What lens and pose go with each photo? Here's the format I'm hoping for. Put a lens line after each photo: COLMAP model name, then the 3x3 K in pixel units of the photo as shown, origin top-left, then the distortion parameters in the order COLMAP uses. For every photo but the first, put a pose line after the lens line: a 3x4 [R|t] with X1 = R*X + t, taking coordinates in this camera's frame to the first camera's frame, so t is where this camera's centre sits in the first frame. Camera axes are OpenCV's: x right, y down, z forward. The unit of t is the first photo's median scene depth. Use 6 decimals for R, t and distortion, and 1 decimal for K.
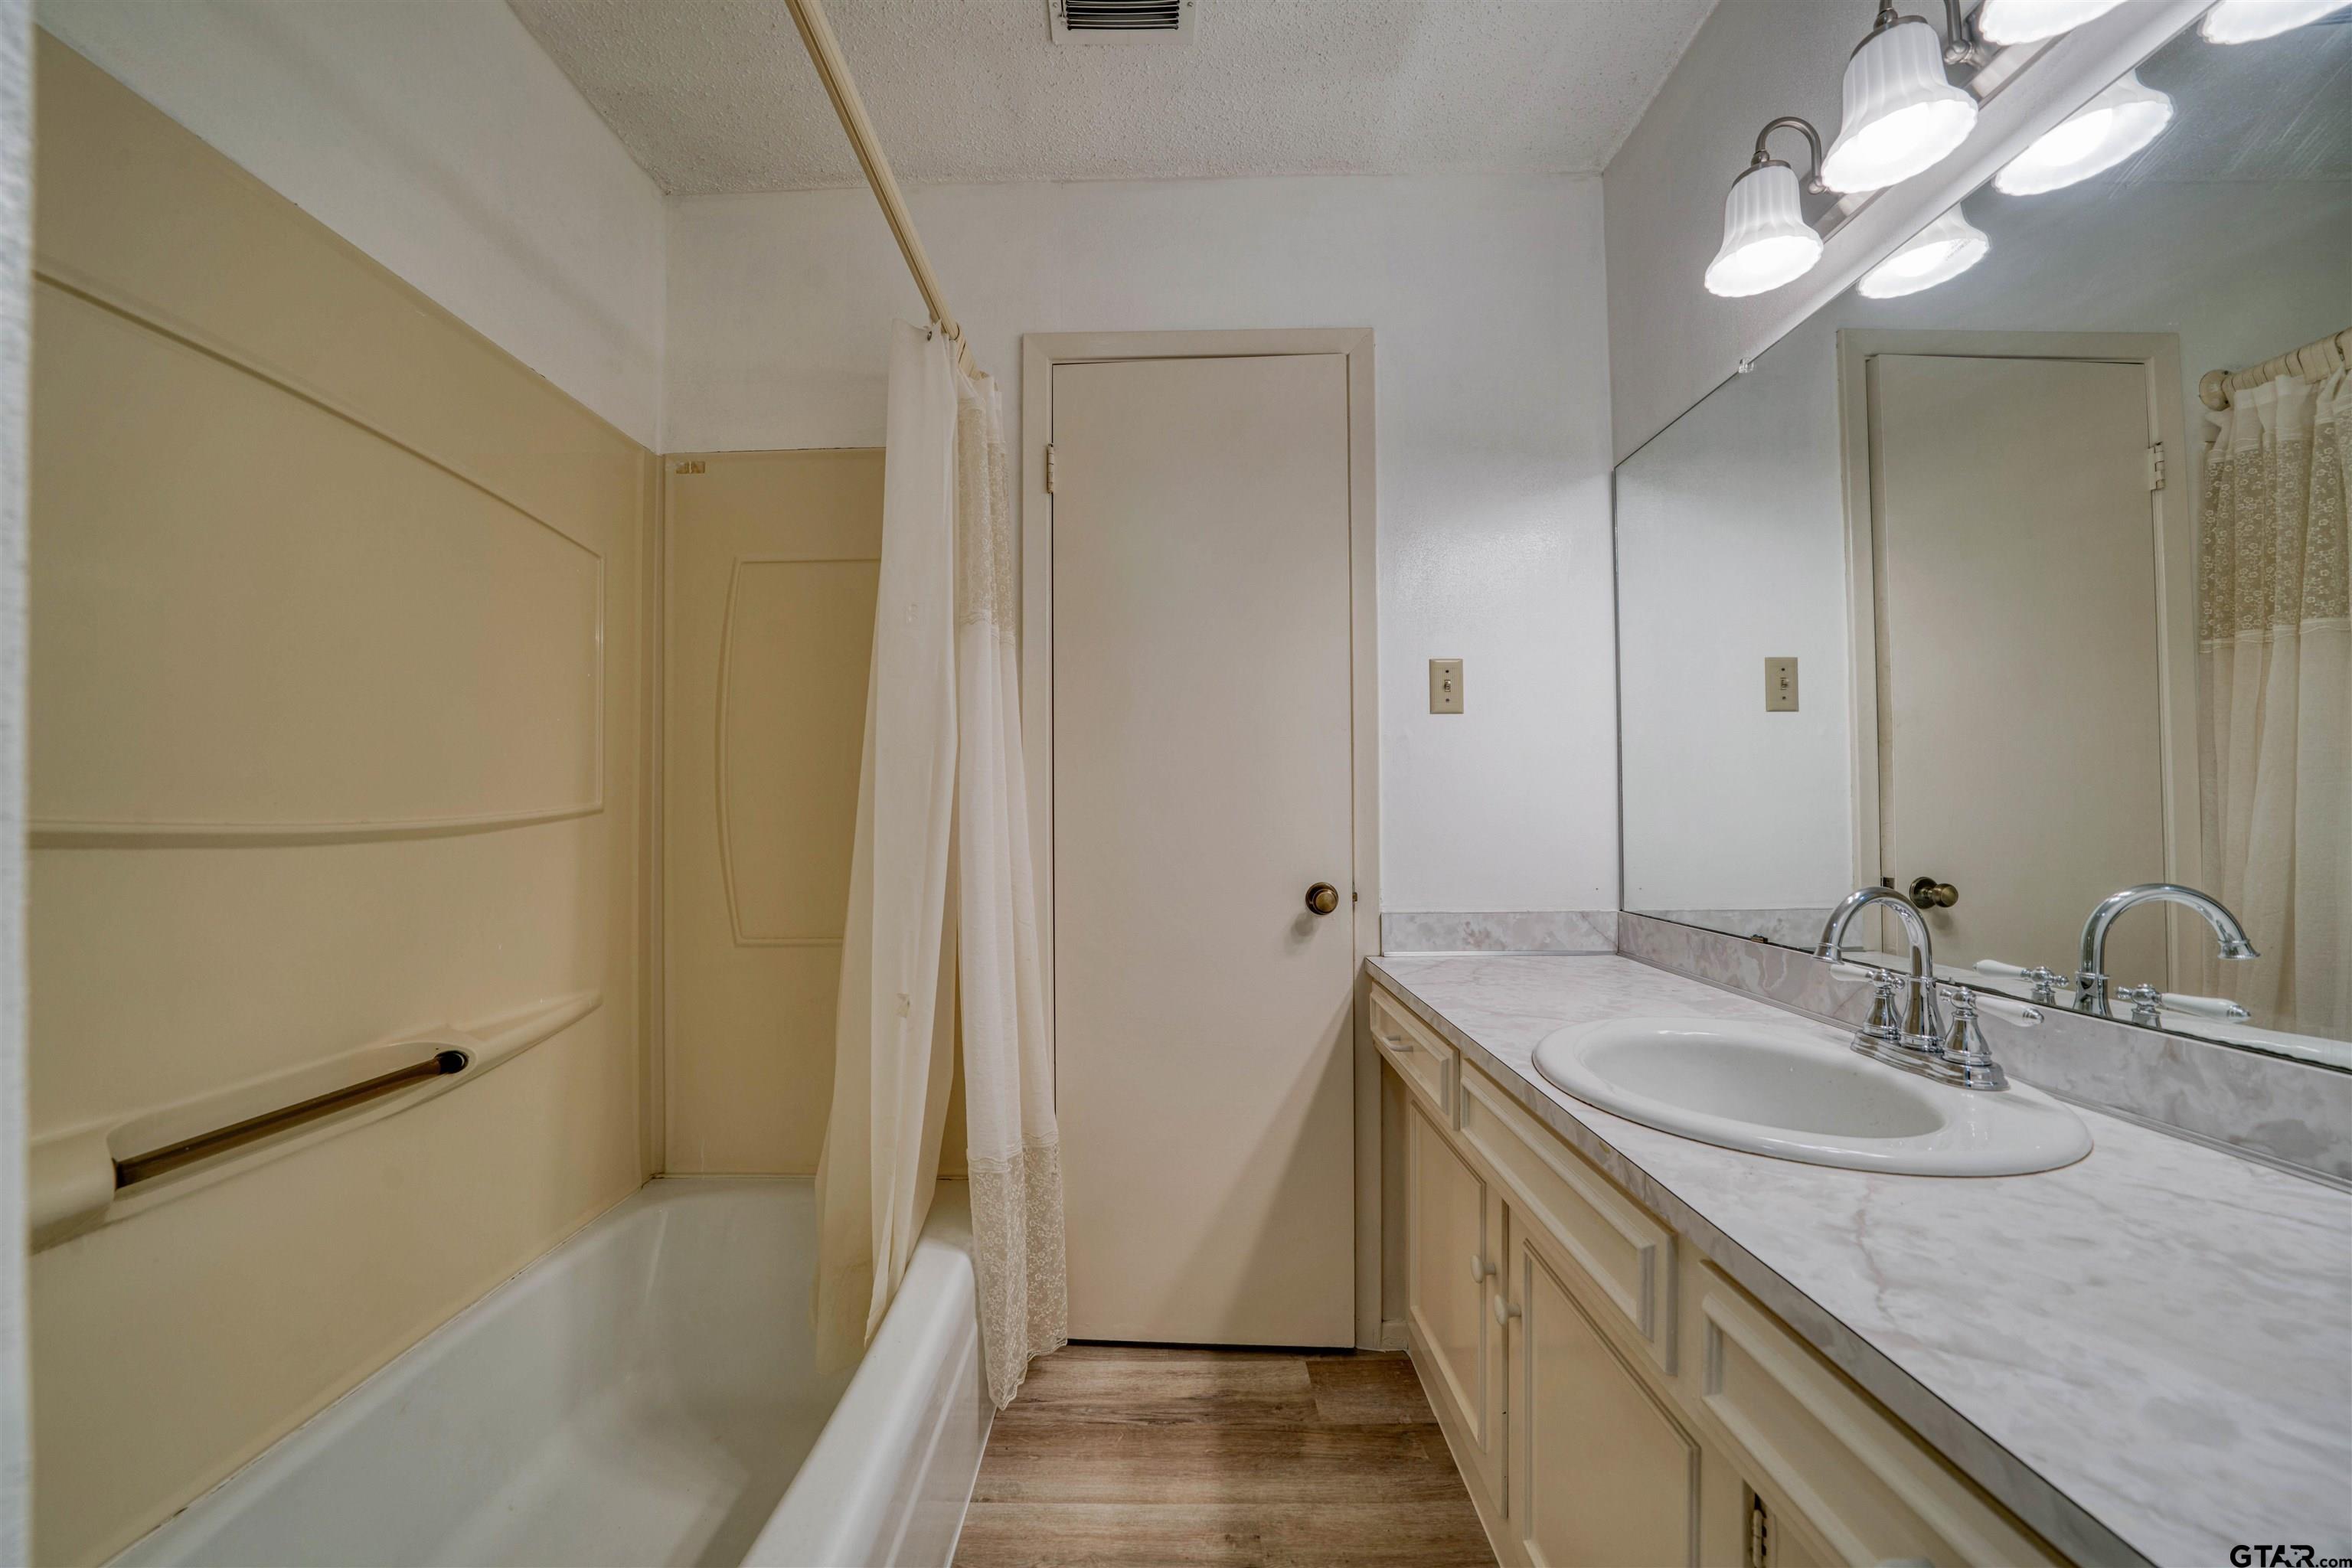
lens RADIAL K [[816.9, 0, 1154.6], [0, 816.9, 800.3], [0, 0, 1]] dist [-0.025605, 0.002441]
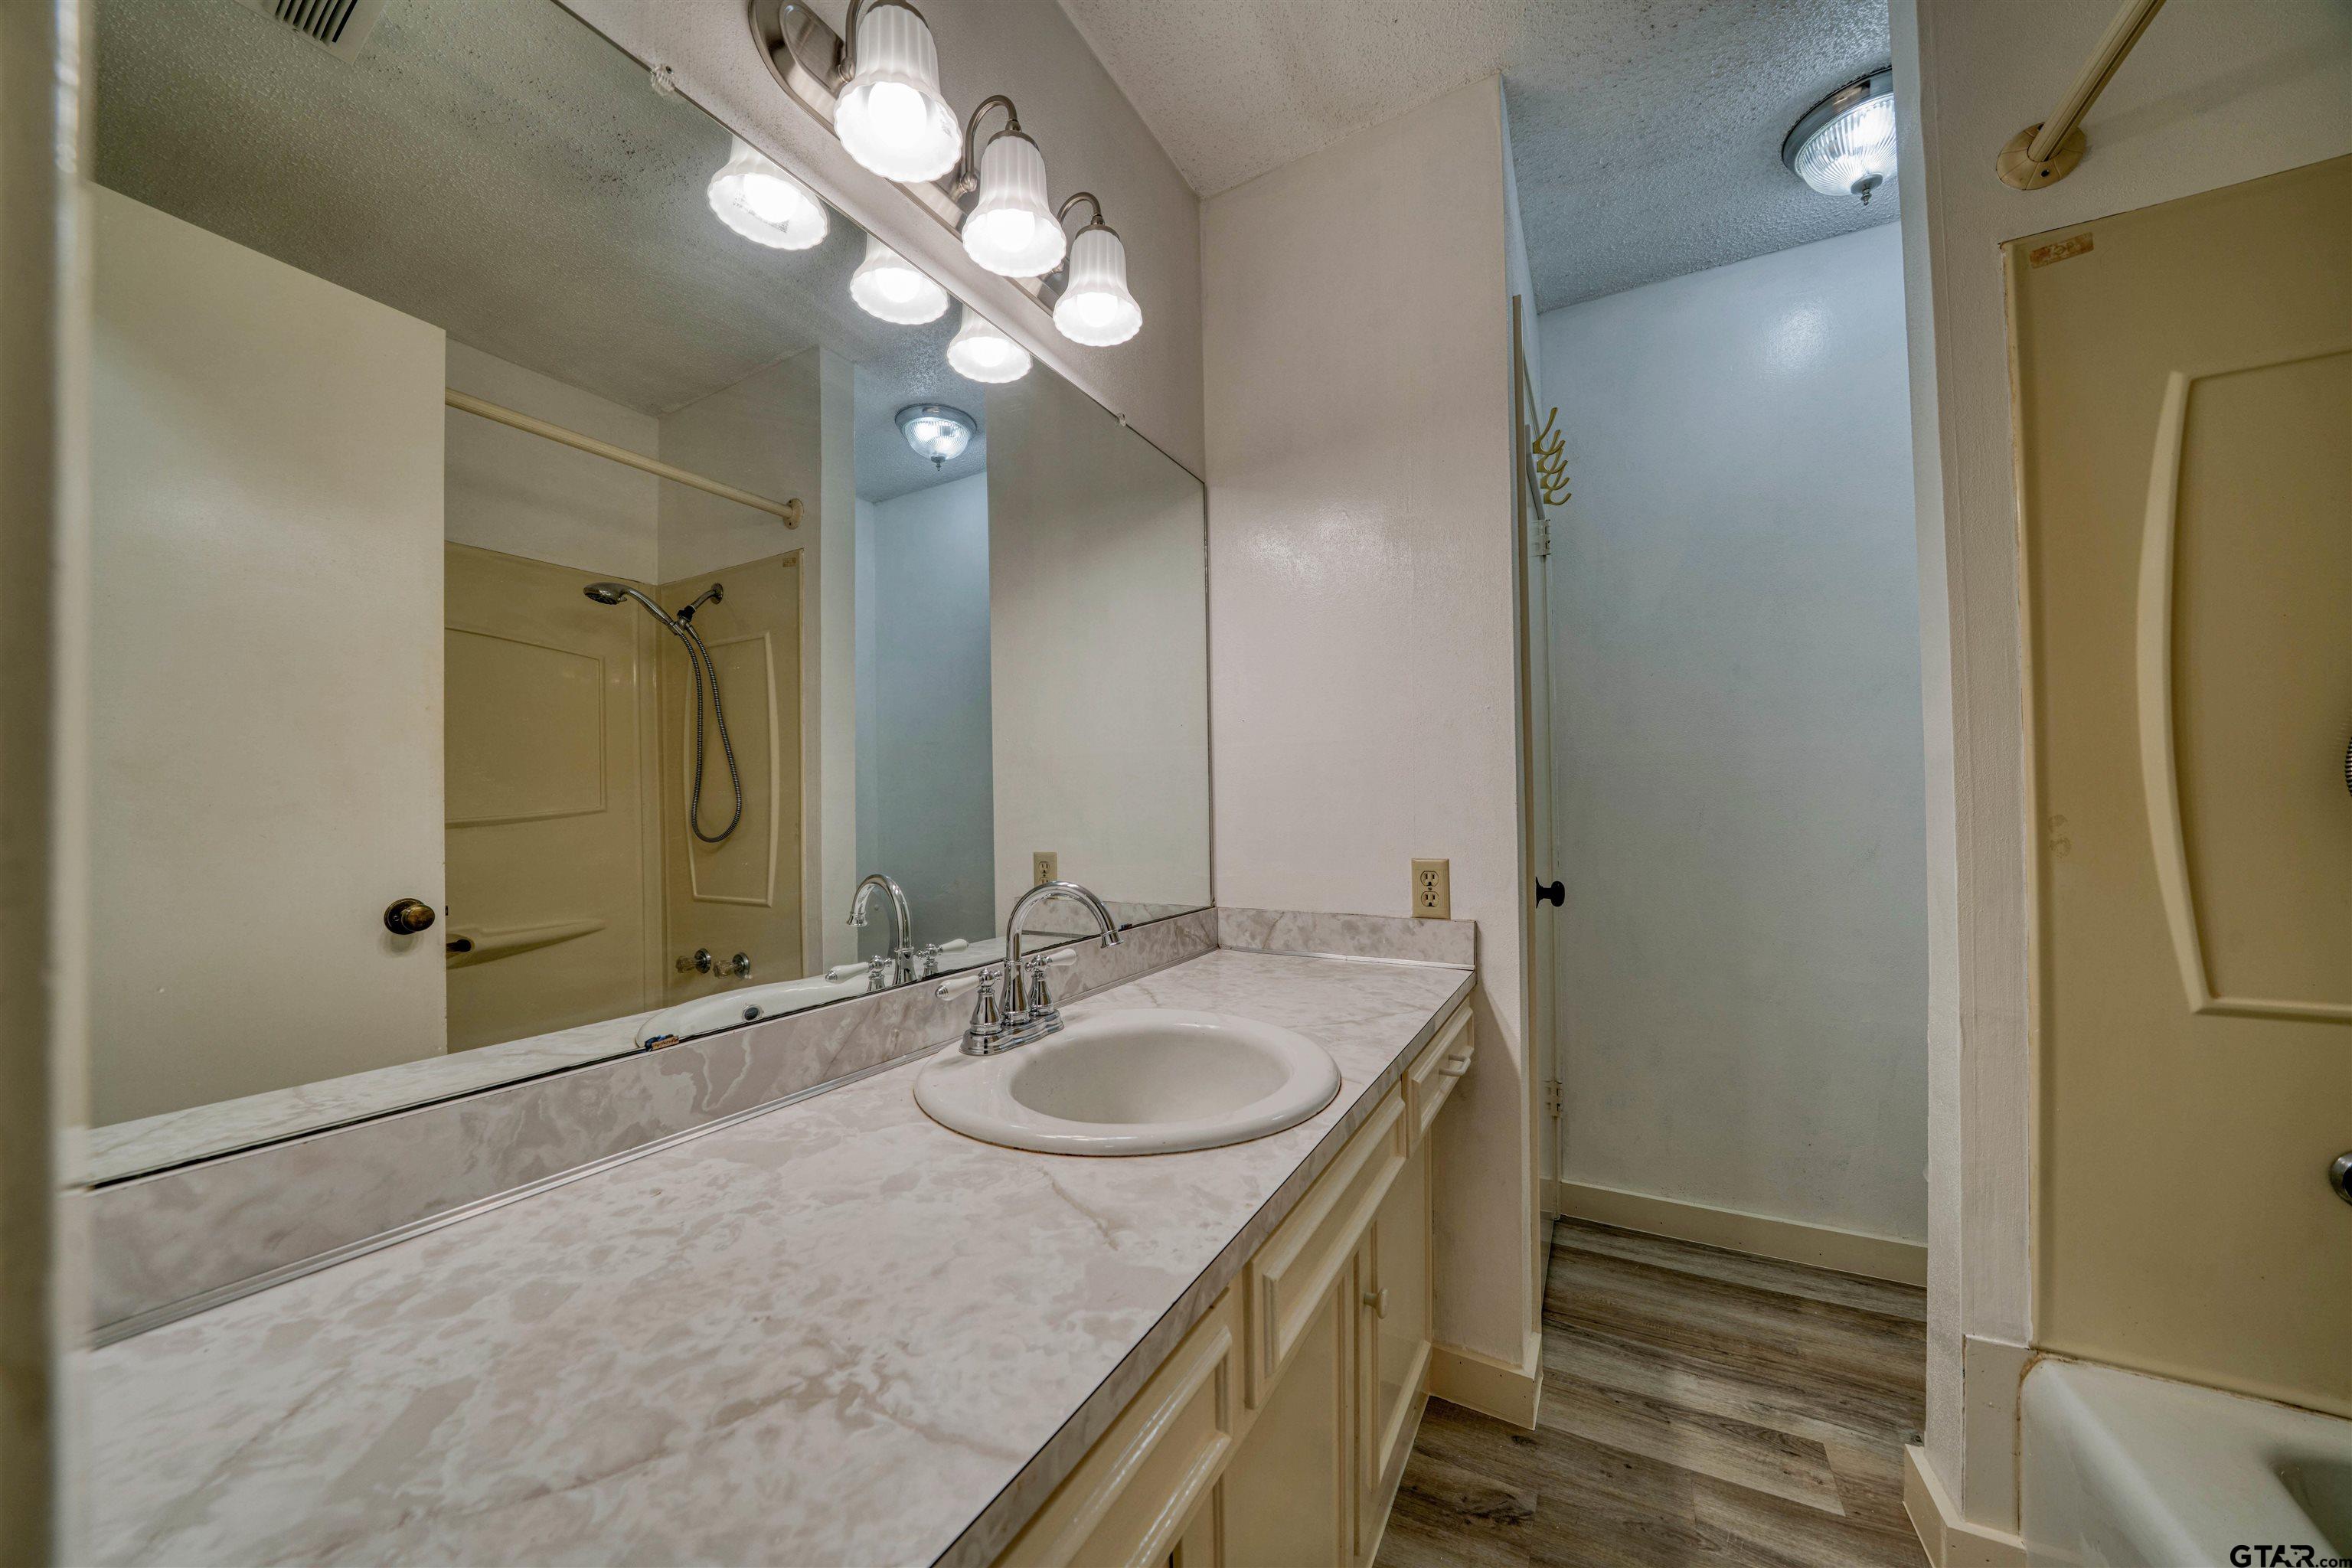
lens RADIAL K [[816.9, 0, 1154.6], [0, 816.9, 800.3], [0, 0, 1]] dist [-0.025605, 0.002441]
pose [[-0.879745, 0.024798, 0.474799, 0.223468], [0.013520, 0.999540, -0.027154, 0.025891], [-0.475253, -0.017470, -0.879676, 1.979843]]
